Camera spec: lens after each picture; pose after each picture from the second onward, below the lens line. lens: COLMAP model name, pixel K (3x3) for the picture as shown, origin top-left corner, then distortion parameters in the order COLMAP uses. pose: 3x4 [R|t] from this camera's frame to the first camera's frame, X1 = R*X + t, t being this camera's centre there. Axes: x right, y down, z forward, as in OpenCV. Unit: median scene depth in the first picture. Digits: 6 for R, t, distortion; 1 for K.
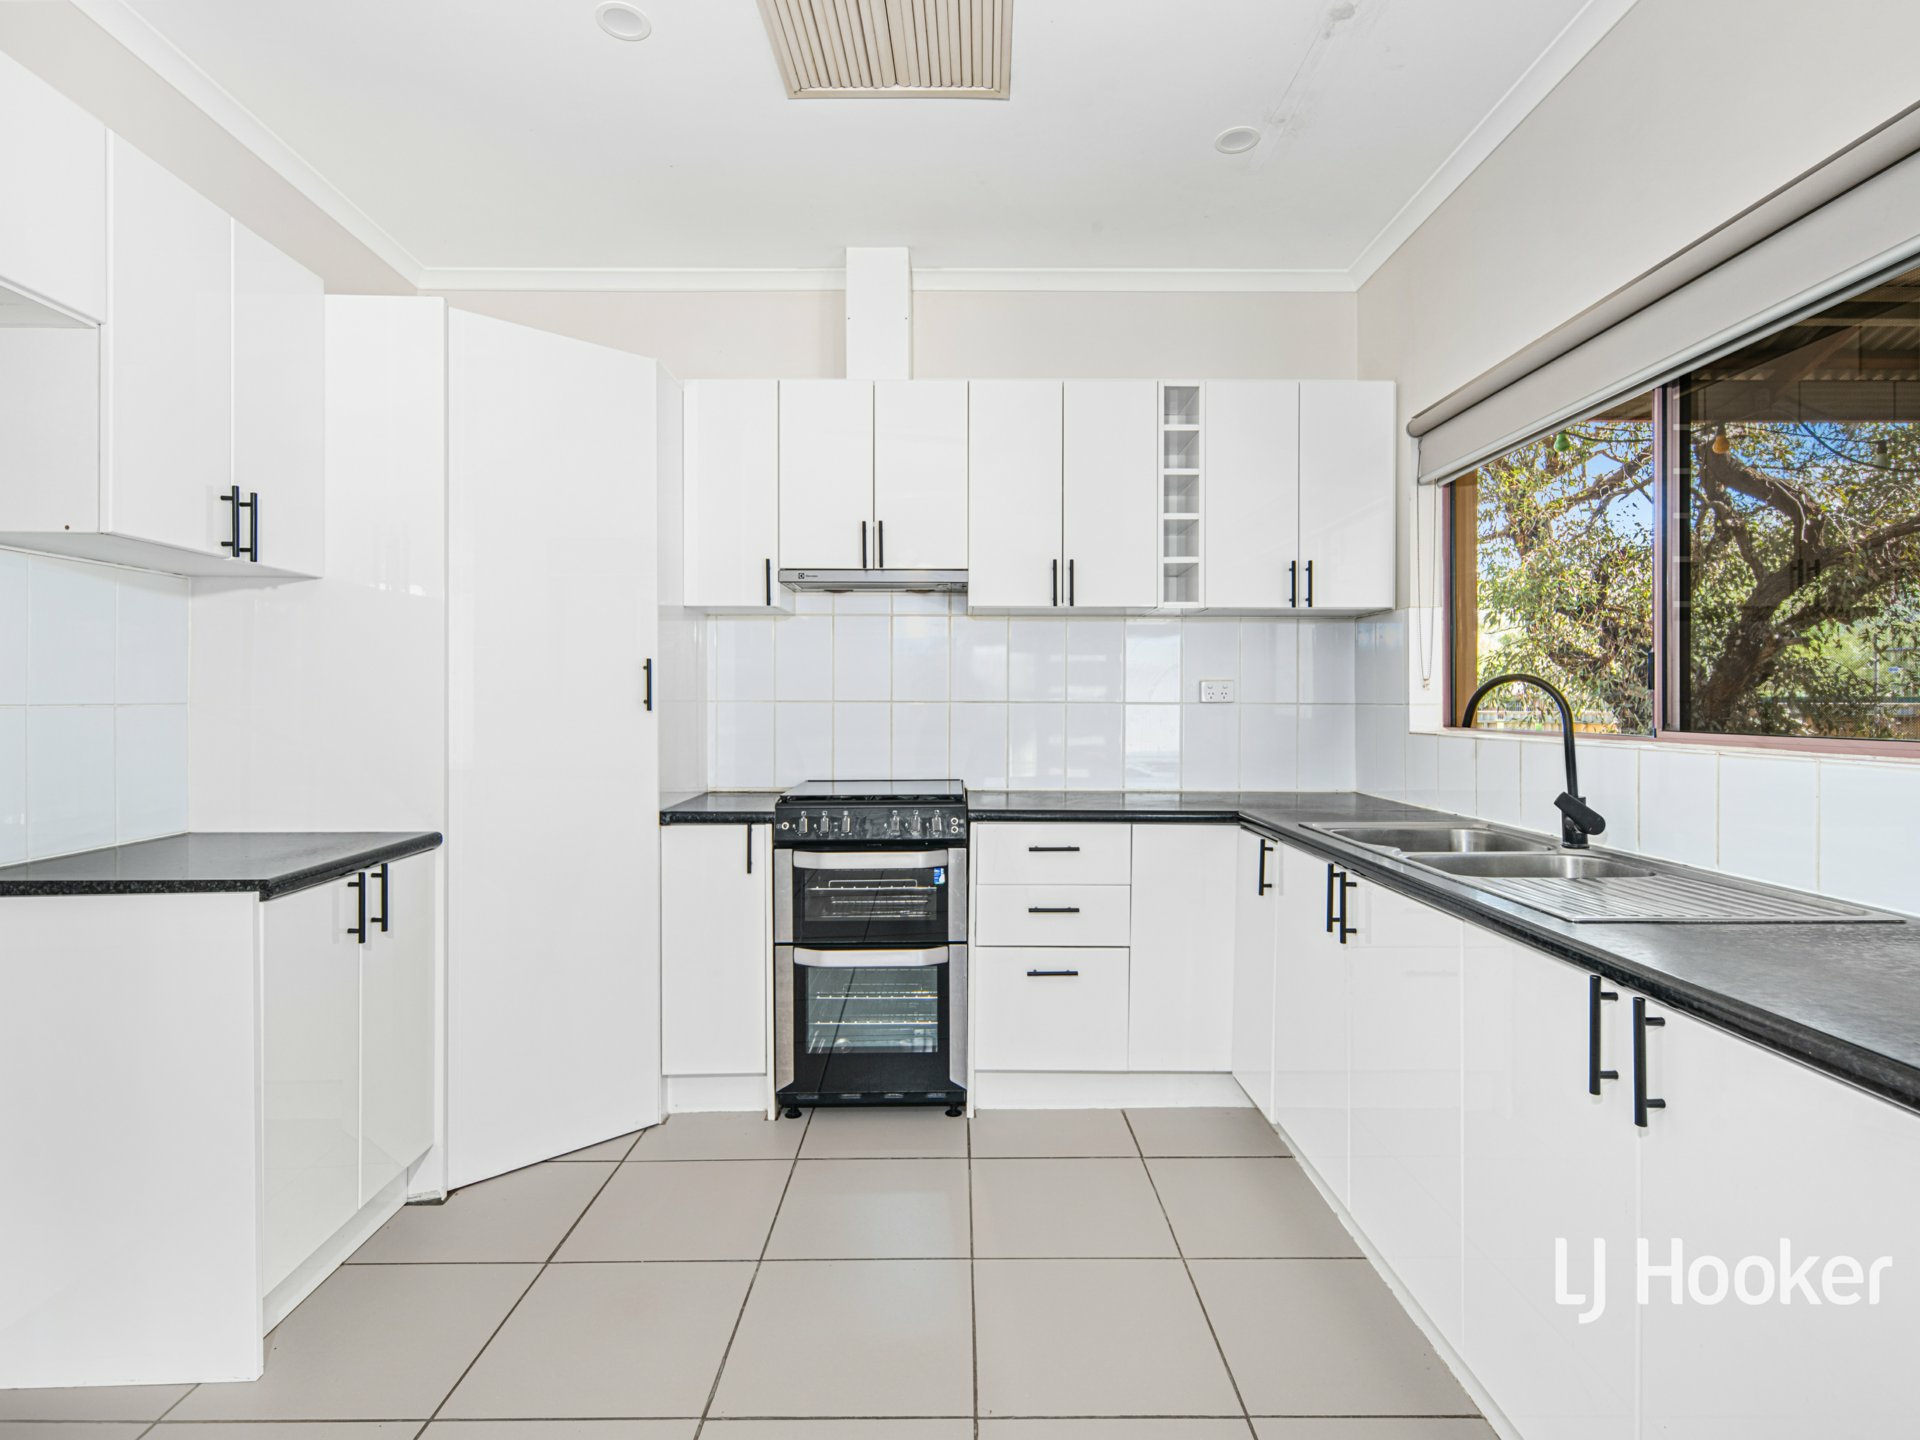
lens RADIAL K [[957.3, 0, 968.6], [0, 957.3, 720.0], [0, 0, 1]] dist [0.004008, -0.004318]
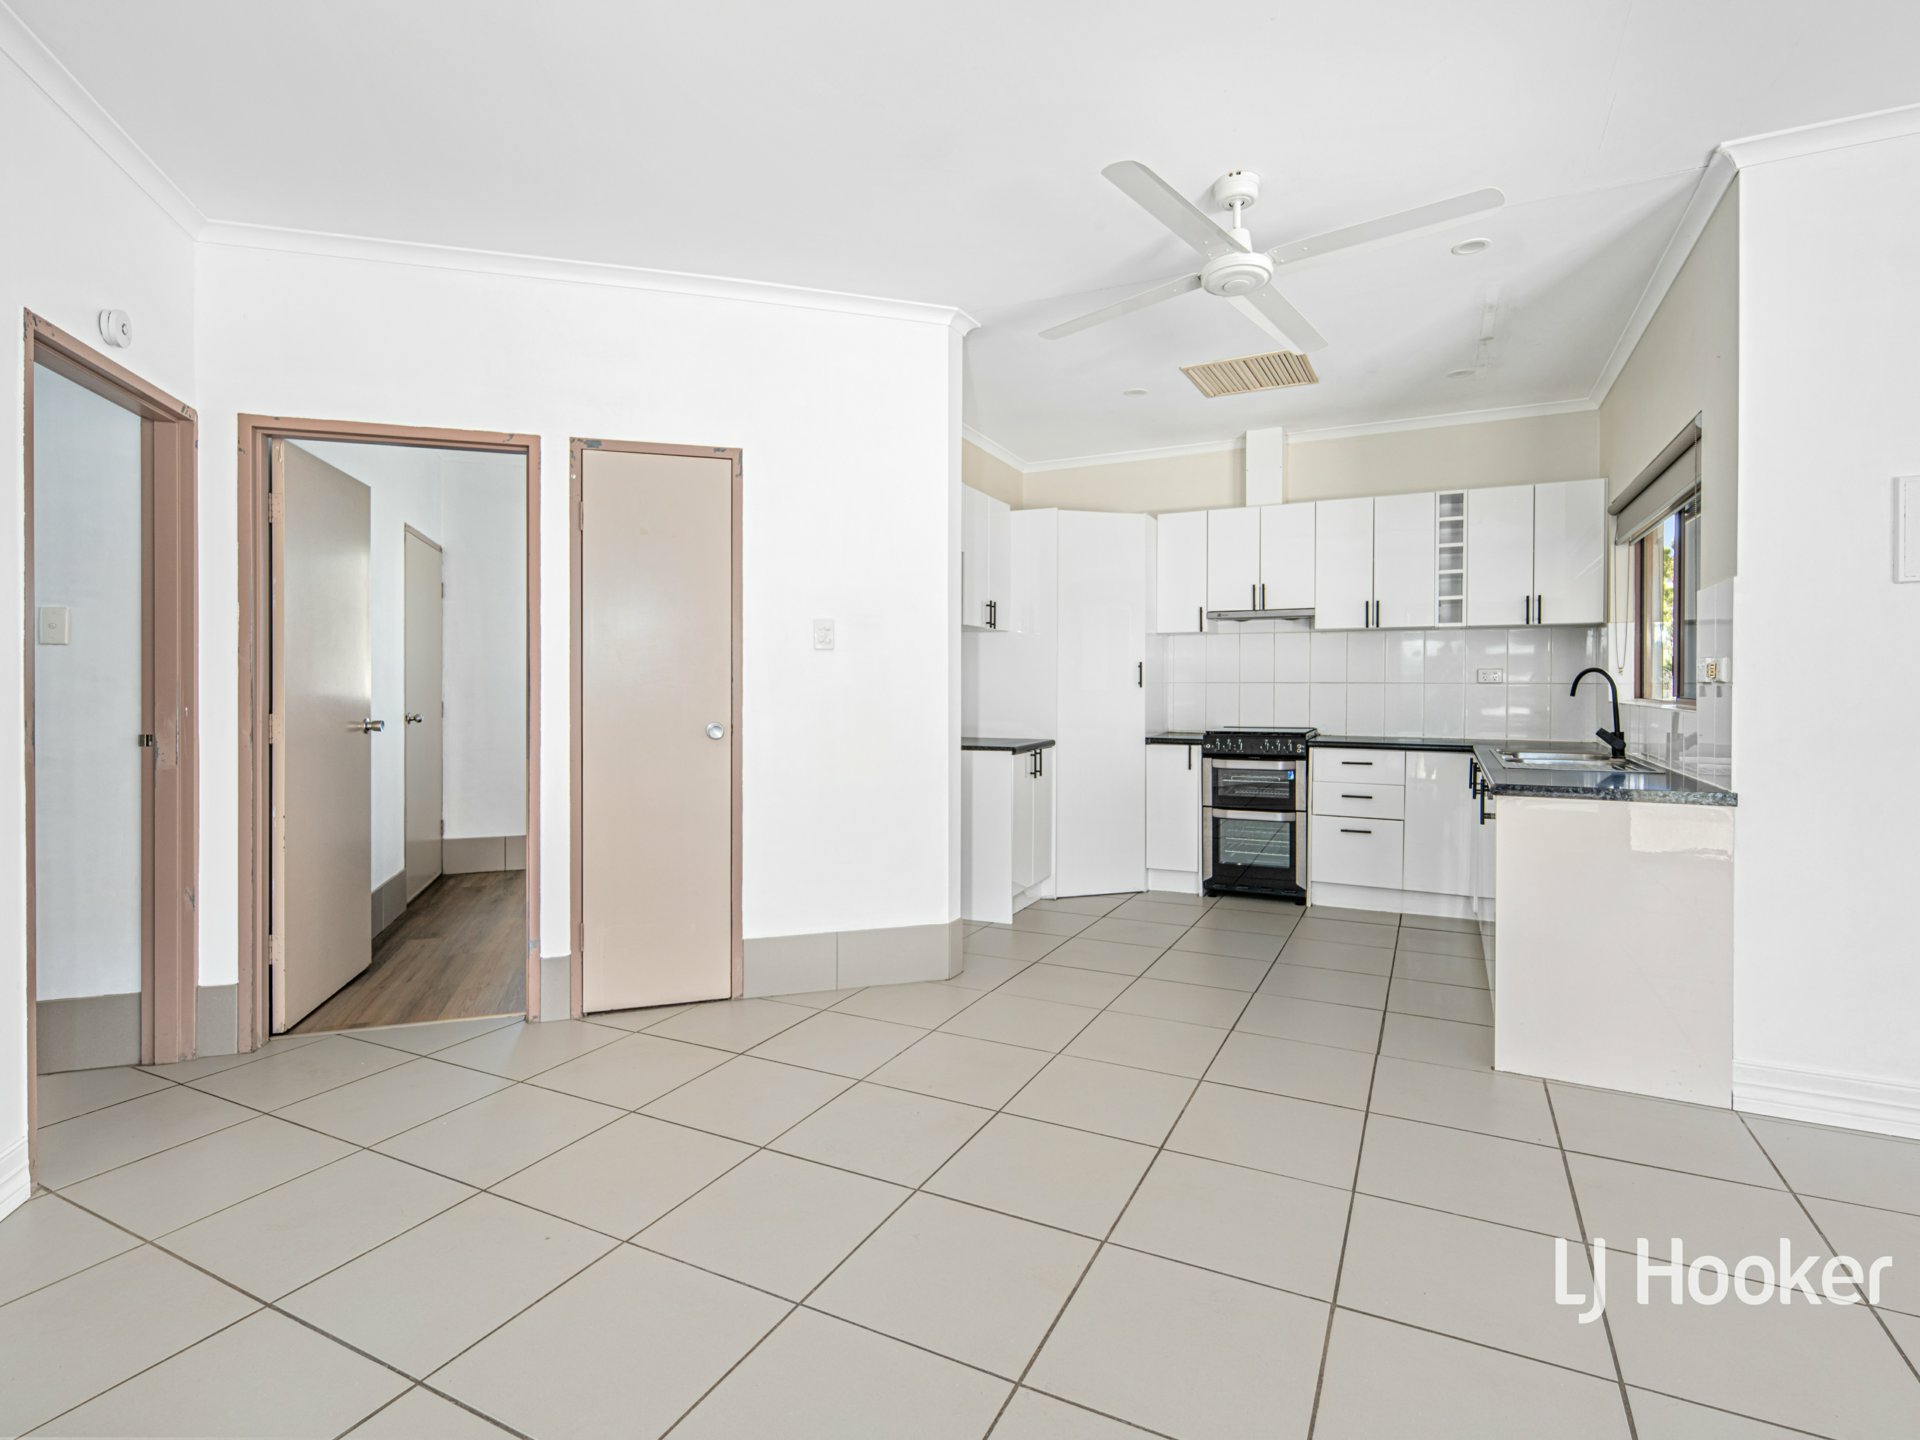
lens RADIAL K [[957.3, 0, 941.5], [0, 957.3, 695.3], [0, 0, 1]] dist [0.004008, -0.004318]
pose [[0.883710, 0.004007, -0.468018, 0.236948], [-0.006905, 0.999966, -0.004478, 0.018447], [0.467984, 0.007189, 0.883707, -0.966073]]
